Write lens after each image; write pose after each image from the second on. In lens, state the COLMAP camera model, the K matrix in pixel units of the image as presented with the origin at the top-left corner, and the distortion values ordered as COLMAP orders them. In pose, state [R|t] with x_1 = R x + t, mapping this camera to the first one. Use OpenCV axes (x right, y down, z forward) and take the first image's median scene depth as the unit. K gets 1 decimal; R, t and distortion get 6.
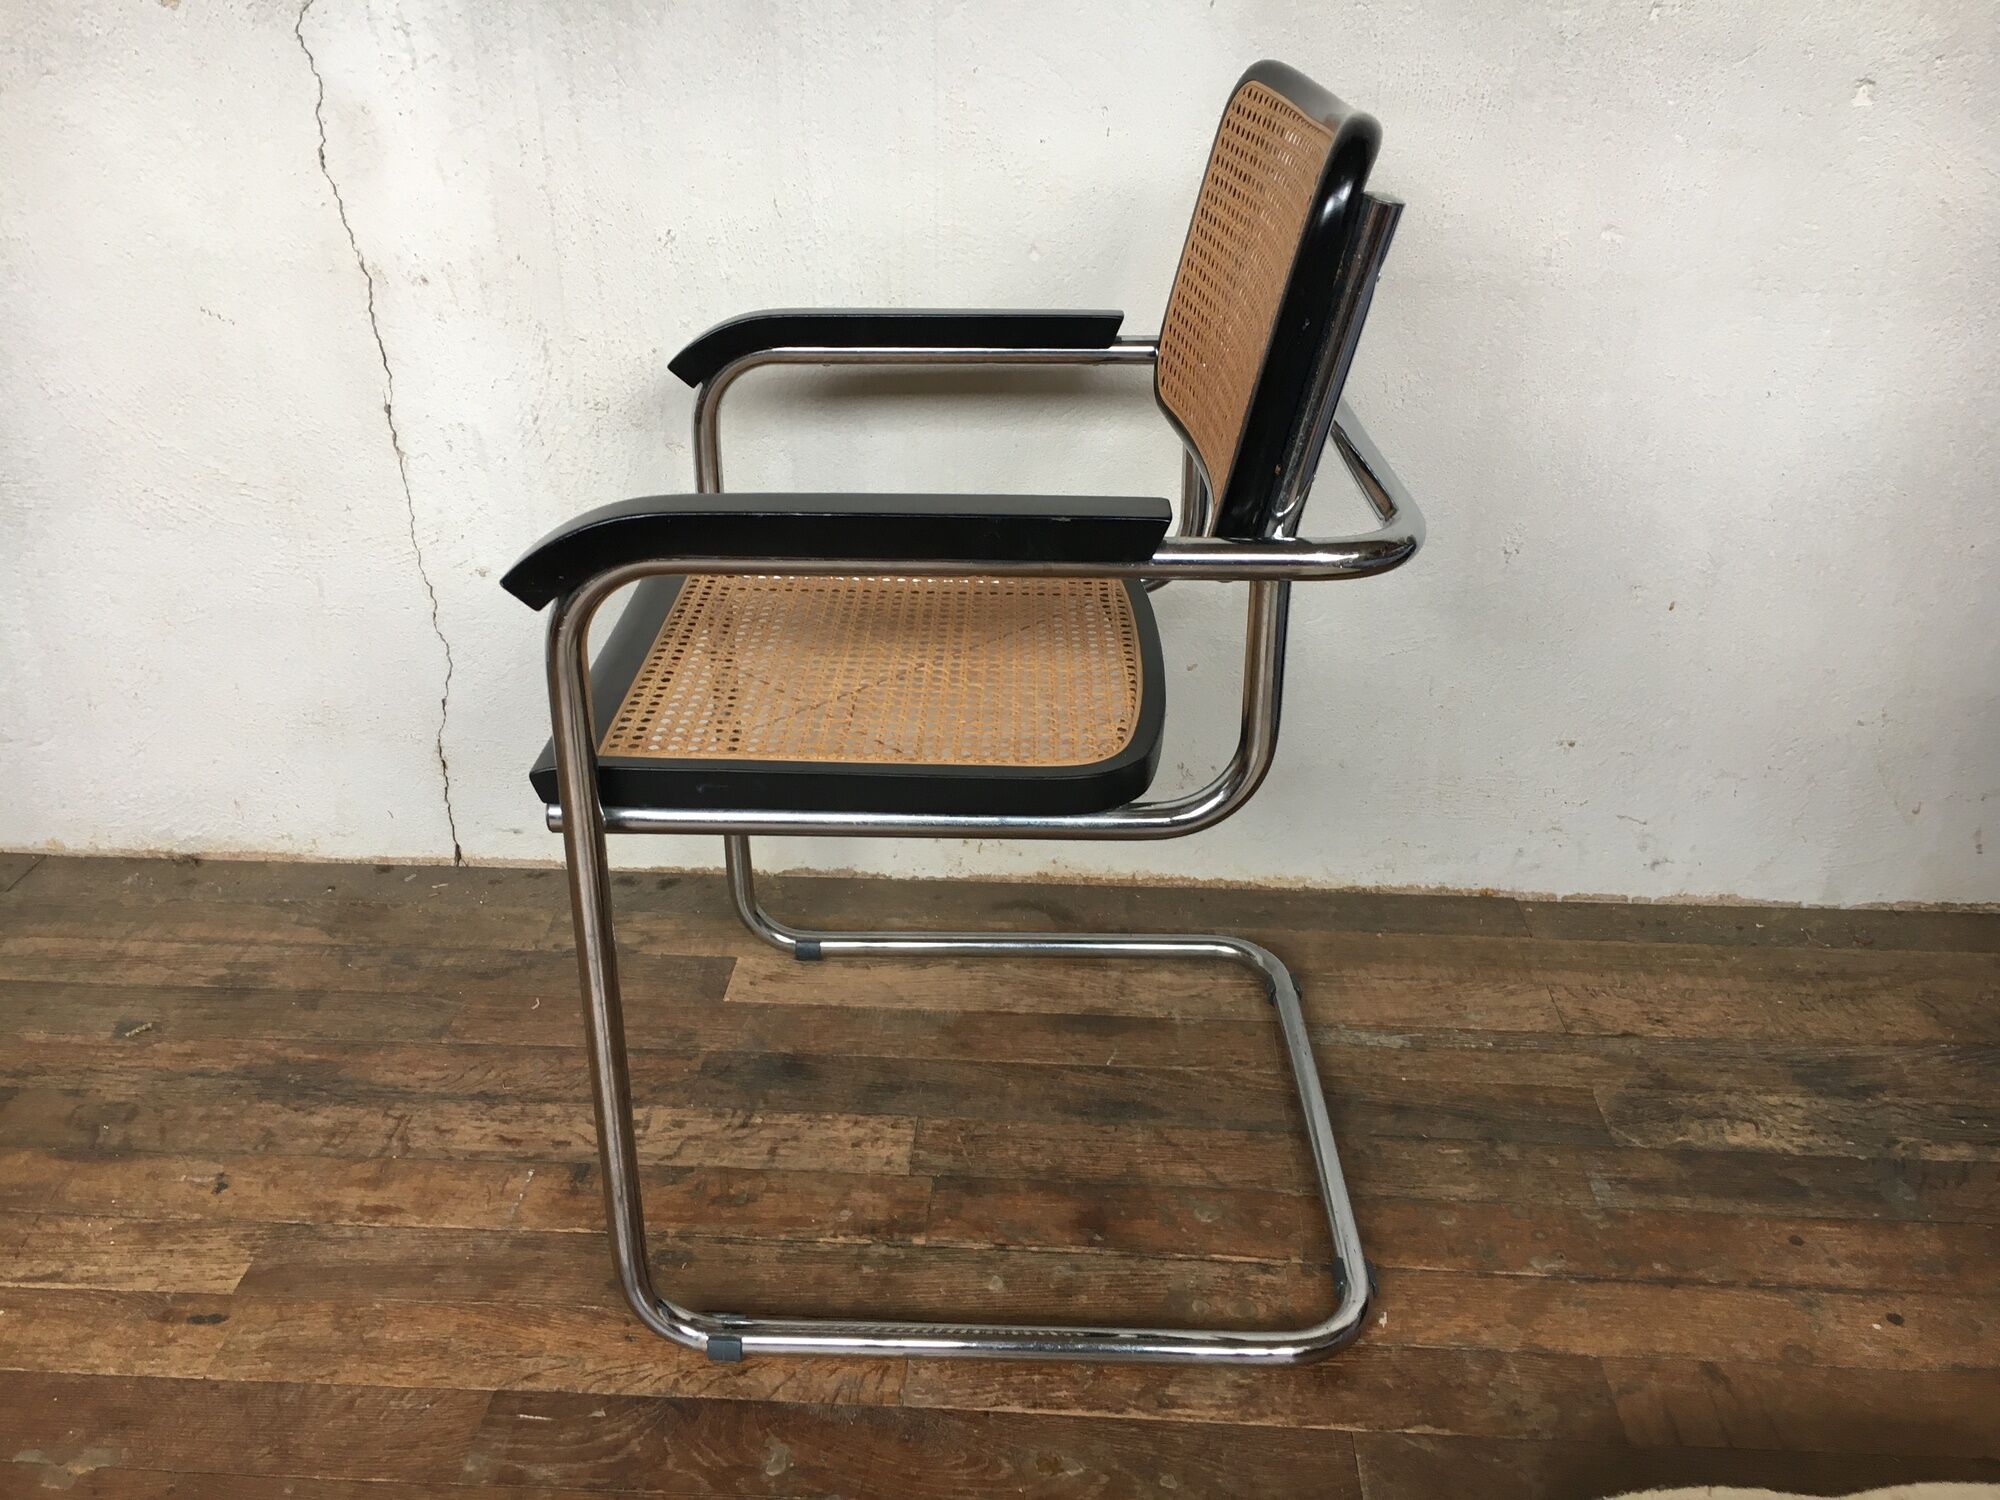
lens RADIAL K [[1711.5, 0, 994.3], [0, 1711.5, 743.6], [0, 0, 1]] dist [0.082258, -0.113879]
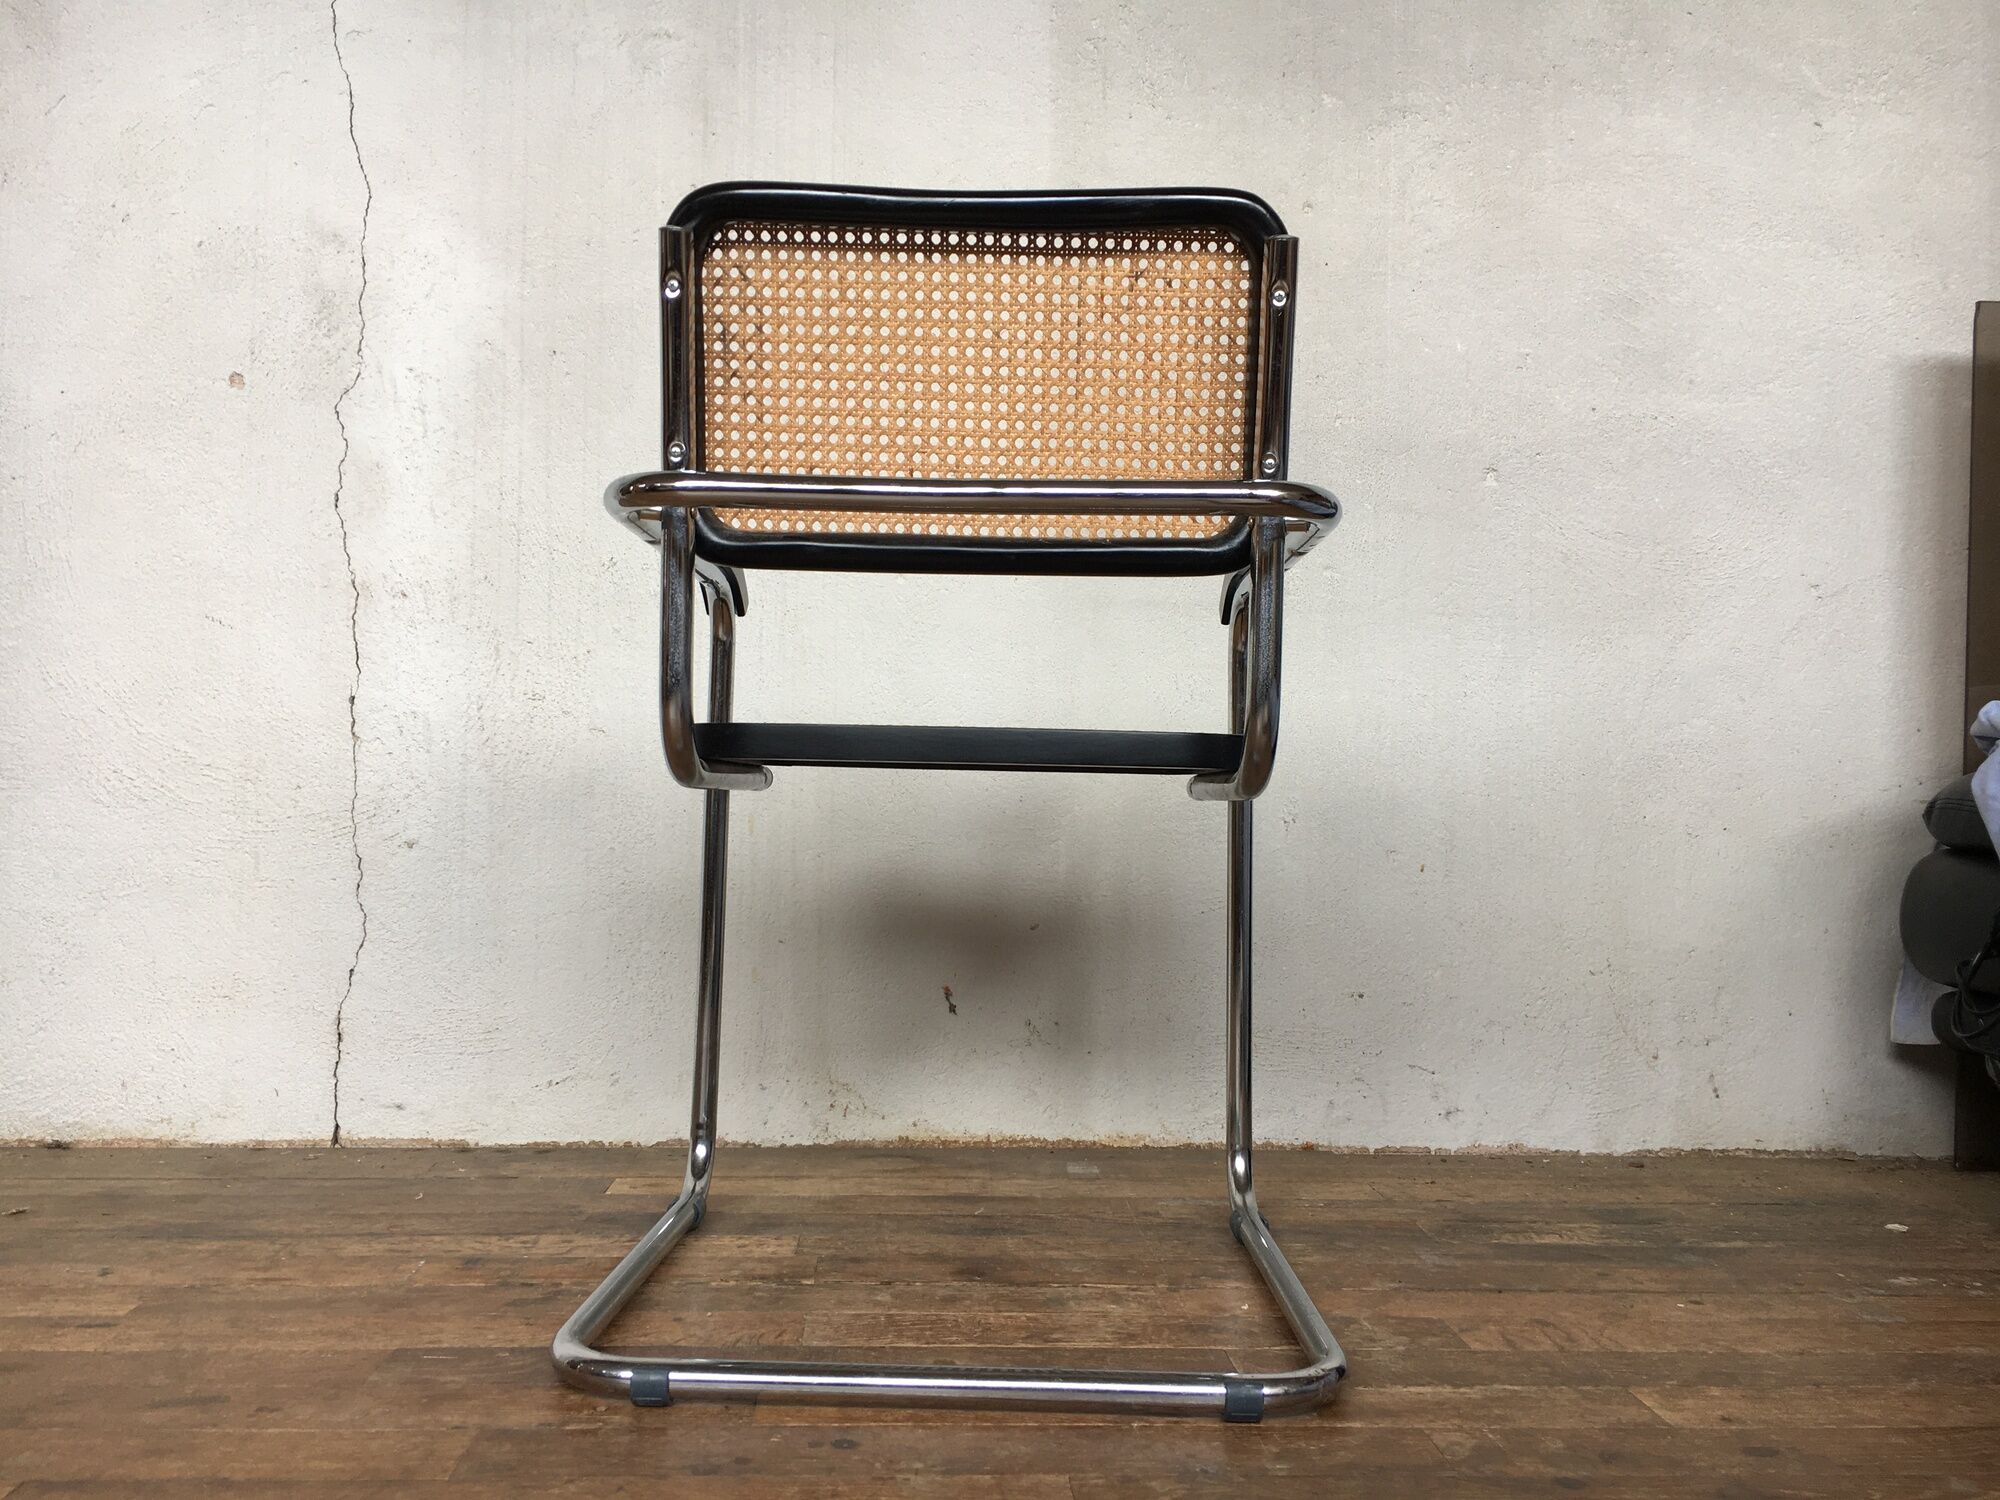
lens RADIAL K [[1711.5, 0, 995.2], [0, 1711.5, 737.7], [0, 0, 1]] dist [0.082258, -0.113879]
pose [[0.993545, 0.021075, 0.111464, -0.049279], [0.033989, 0.882145, -0.469751, 0.446864], [-0.108228, 0.470507, 0.875734, -0.079824]]
